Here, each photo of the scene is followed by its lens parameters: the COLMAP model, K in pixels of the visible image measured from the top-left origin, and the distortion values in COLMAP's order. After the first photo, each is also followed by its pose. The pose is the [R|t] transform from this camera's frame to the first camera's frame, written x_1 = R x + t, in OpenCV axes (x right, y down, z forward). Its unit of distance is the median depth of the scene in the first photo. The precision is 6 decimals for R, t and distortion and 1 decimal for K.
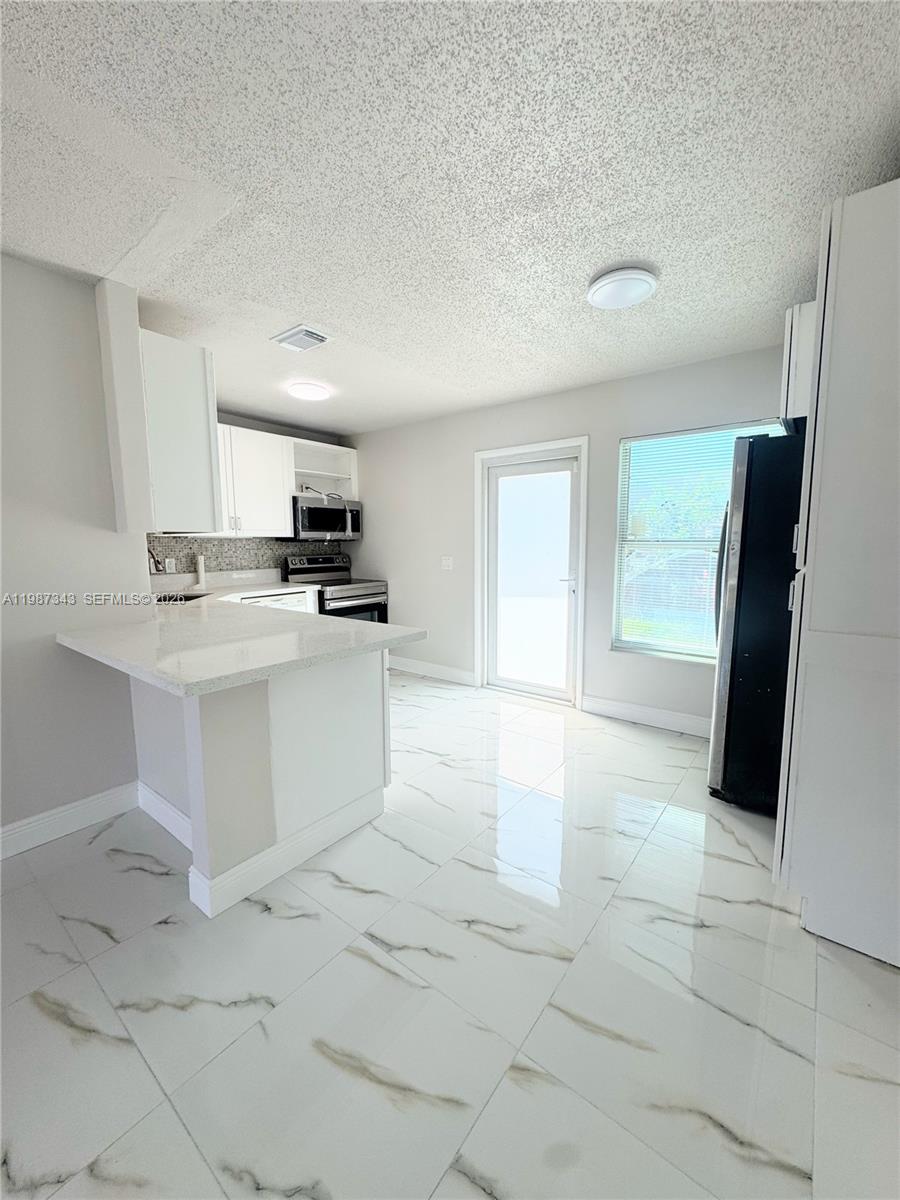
lens RADIAL K [[477.6, 0, 453.2], [0, 477.6, 603.6], [0, 0, 1]] dist [-0.001813, 0.000382]
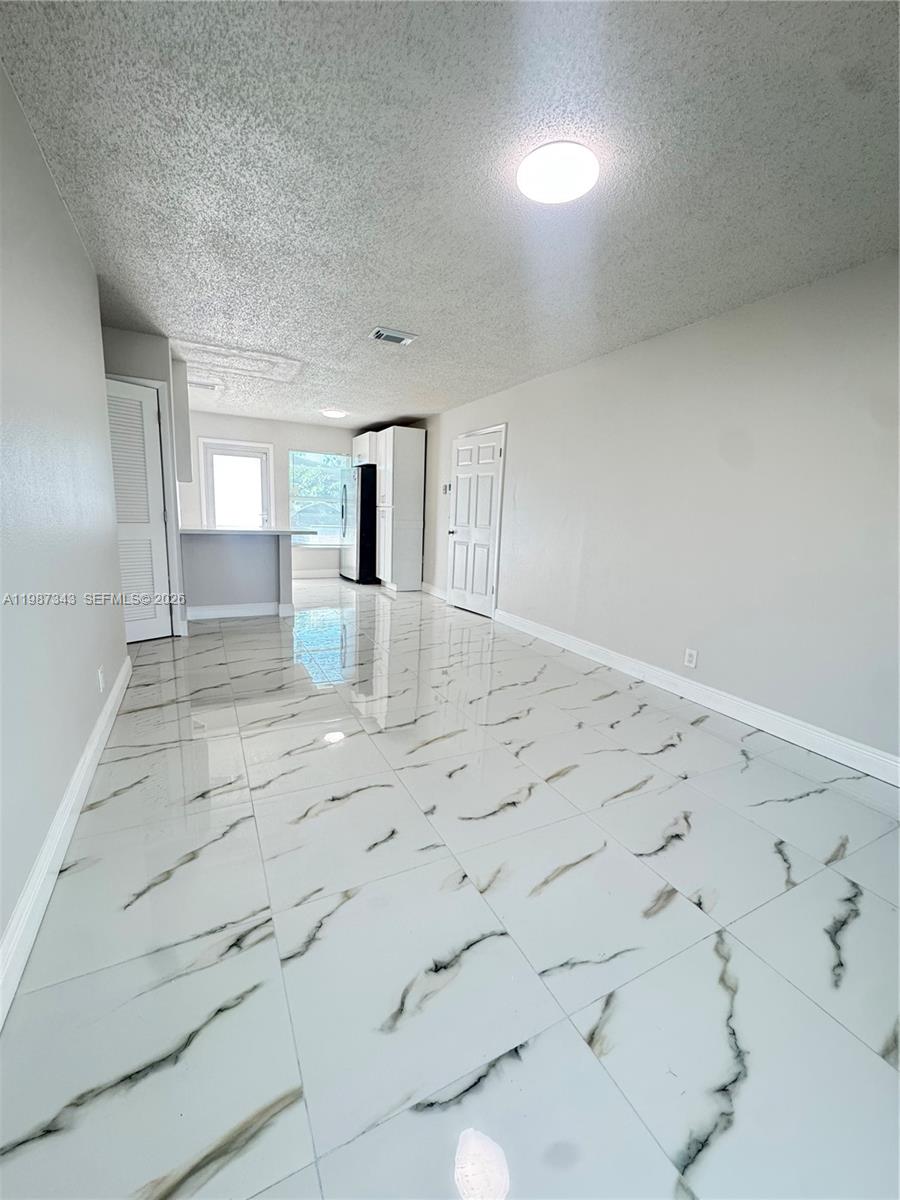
lens RADIAL K [[477.6, 0, 448.3], [0, 477.6, 603.2], [0, 0, 1]] dist [-0.001813, 0.000382]
pose [[0.428077, -0.150476, 0.891127, -2.009532], [0.070784, 0.988594, 0.132932, 0.166512], [-0.900966, 0.006173, 0.433845, -0.879282]]
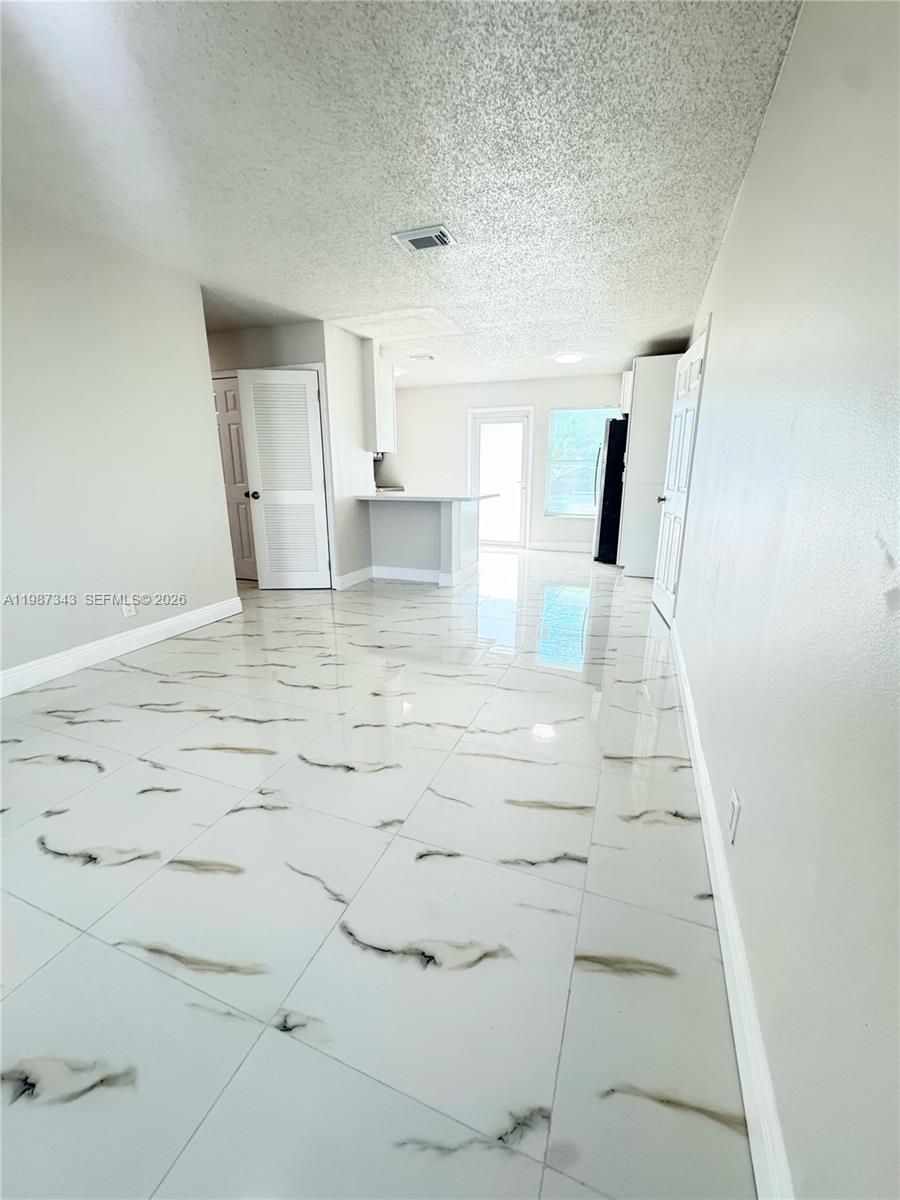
lens RADIAL K [[477.6, 0, 451.6], [0, 477.6, 601.5], [0, 0, 1]] dist [-0.001813, 0.000382]
pose [[0.959170, -0.071397, 0.273669, -0.948075], [0.032500, 0.989027, 0.144118, 0.226099], [-0.280955, -0.129339, 0.950966, -1.303226]]
